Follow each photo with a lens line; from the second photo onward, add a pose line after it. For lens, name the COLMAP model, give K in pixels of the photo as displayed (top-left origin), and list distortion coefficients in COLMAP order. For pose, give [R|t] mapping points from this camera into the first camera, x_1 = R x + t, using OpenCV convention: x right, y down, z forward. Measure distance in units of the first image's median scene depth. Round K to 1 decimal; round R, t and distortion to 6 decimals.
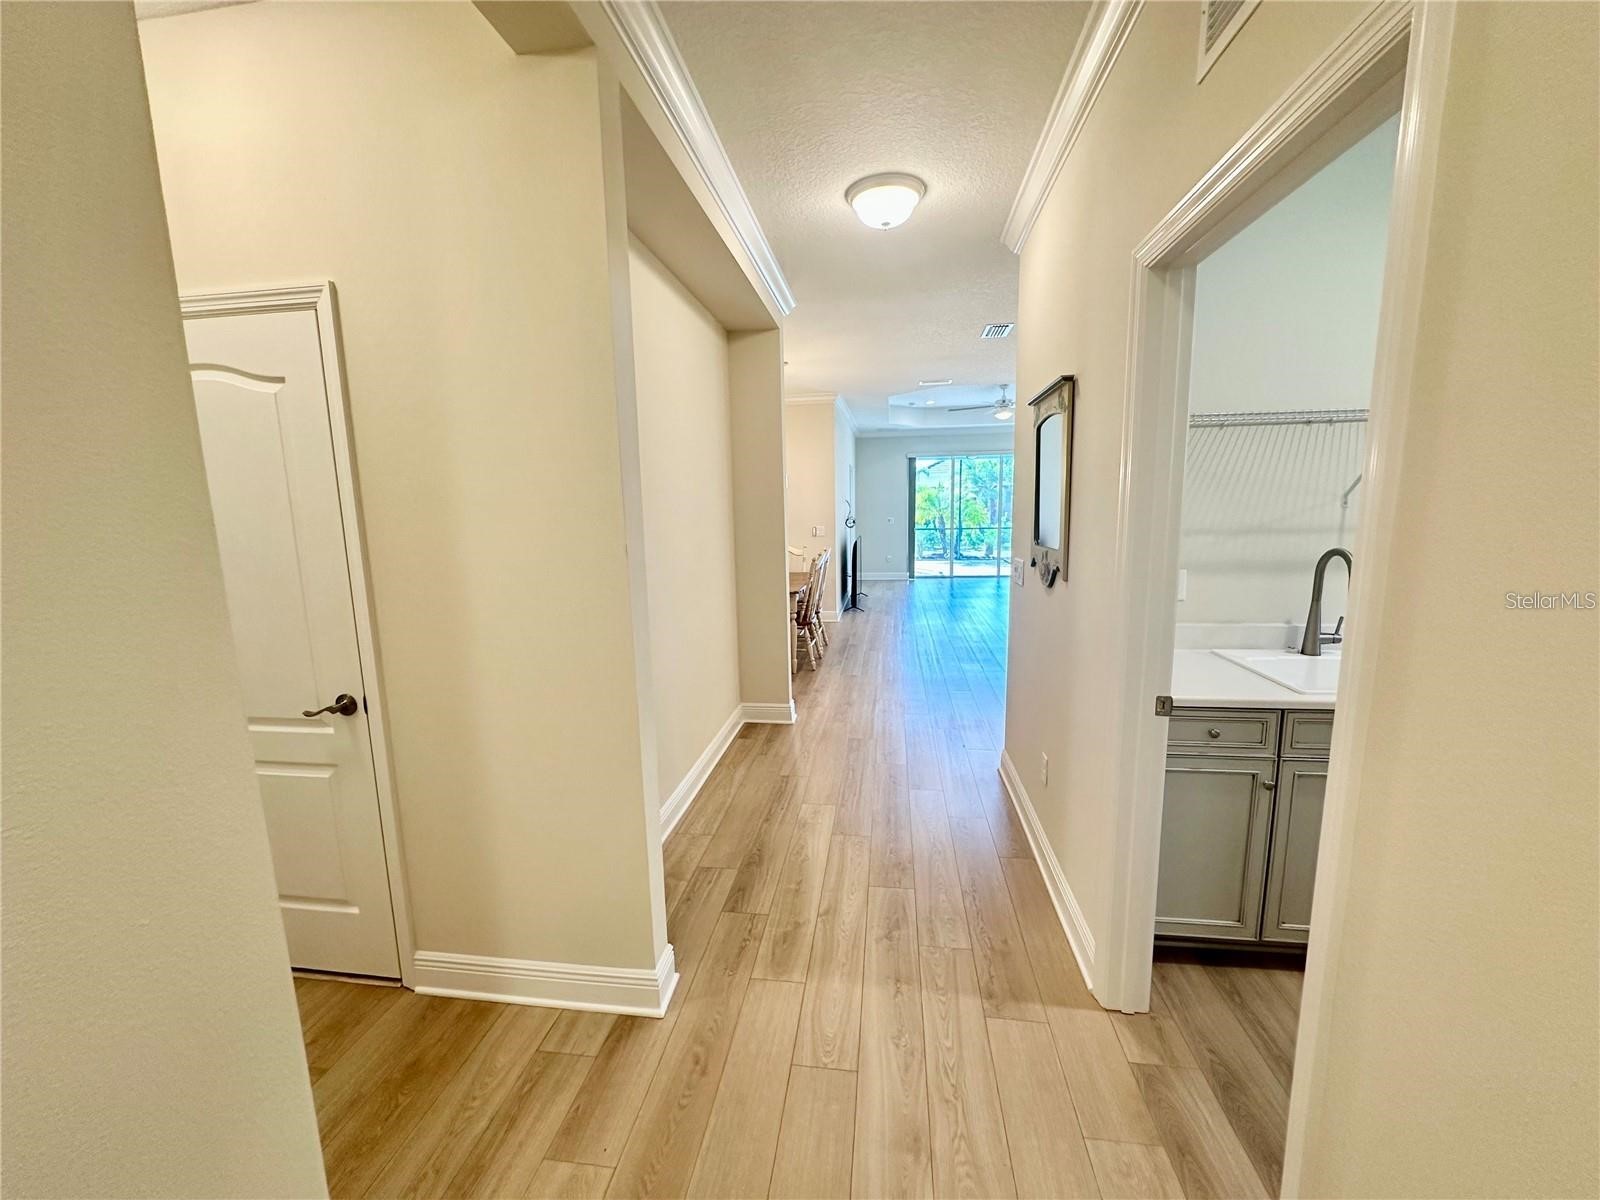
lens RADIAL K [[634.9, 0, 806.9], [0, 634.9, 602.8], [0, 0, 1]] dist [-0.004606, 0.000405]
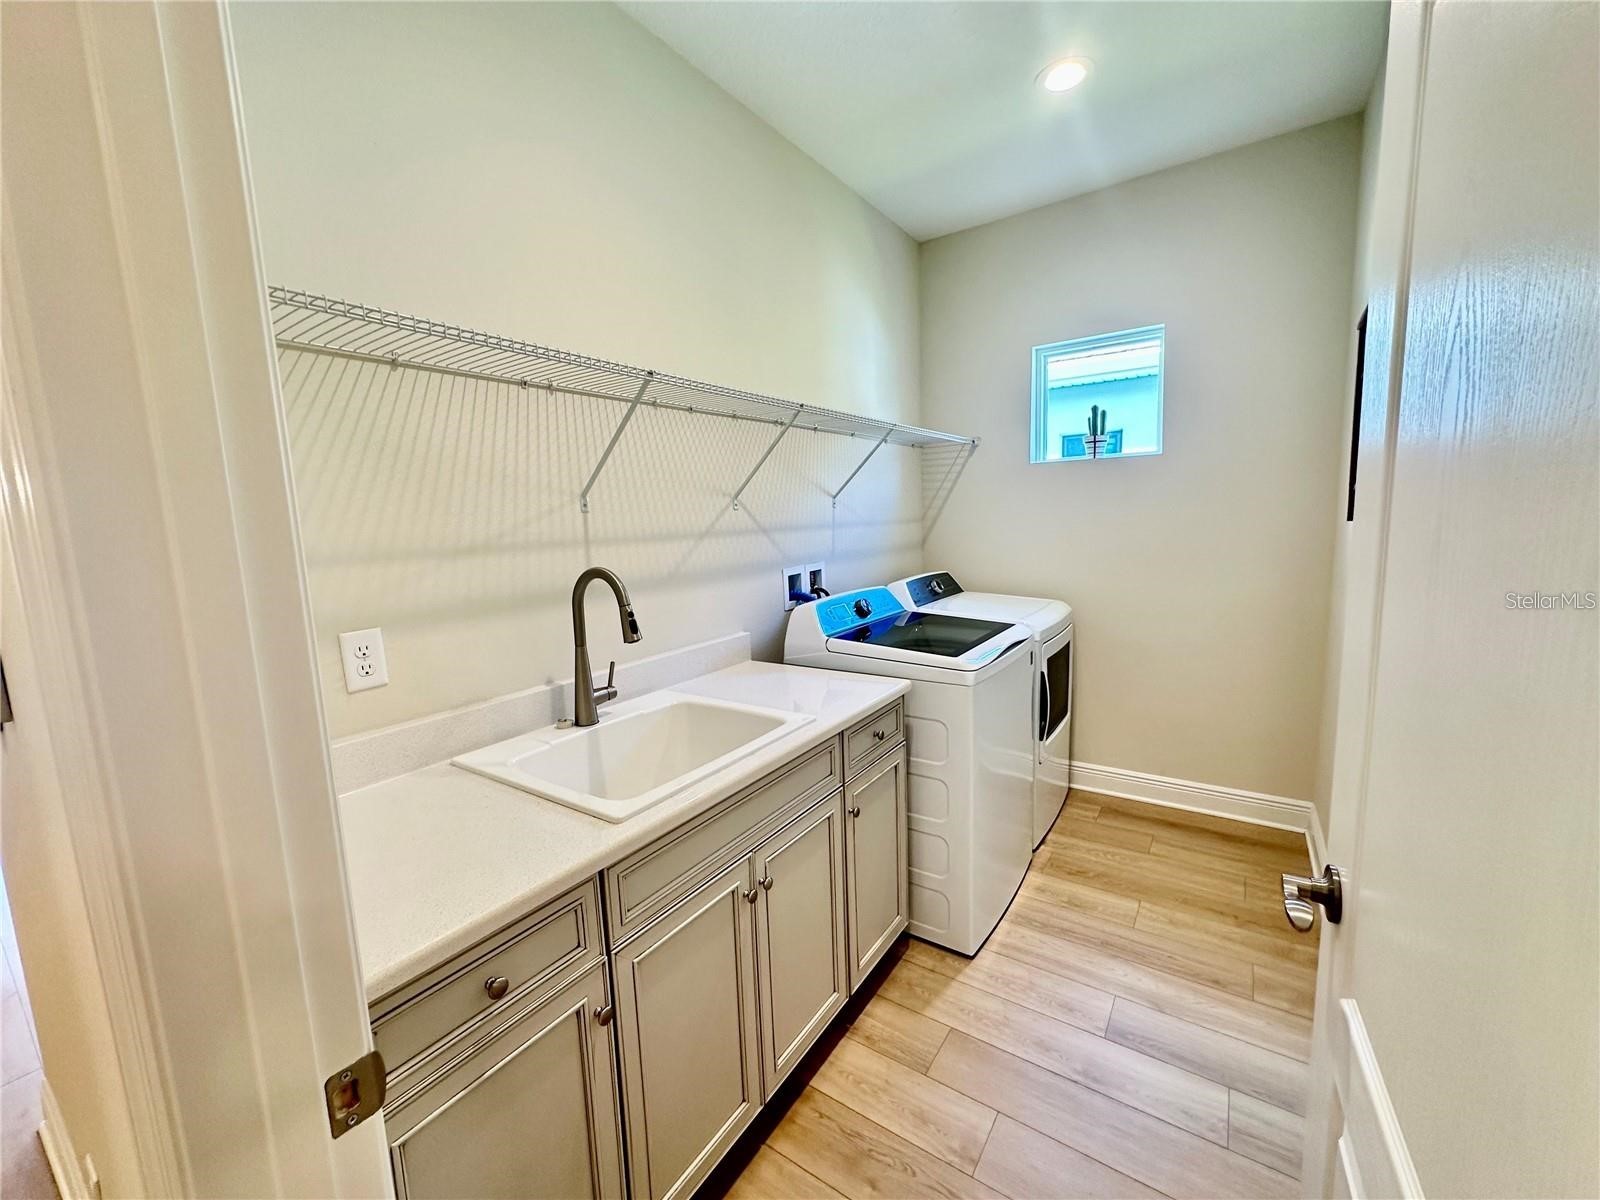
lens RADIAL K [[634.9, 0, 801.9], [0, 634.9, 596.0], [0, 0, 1]] dist [-0.004606, 0.000405]
pose [[0.441782, -0.109388, 0.890428, 0.303731], [0.163280, 0.985765, 0.040089, -0.044030], [-0.882138, 0.127679, 0.453354, 0.468407]]
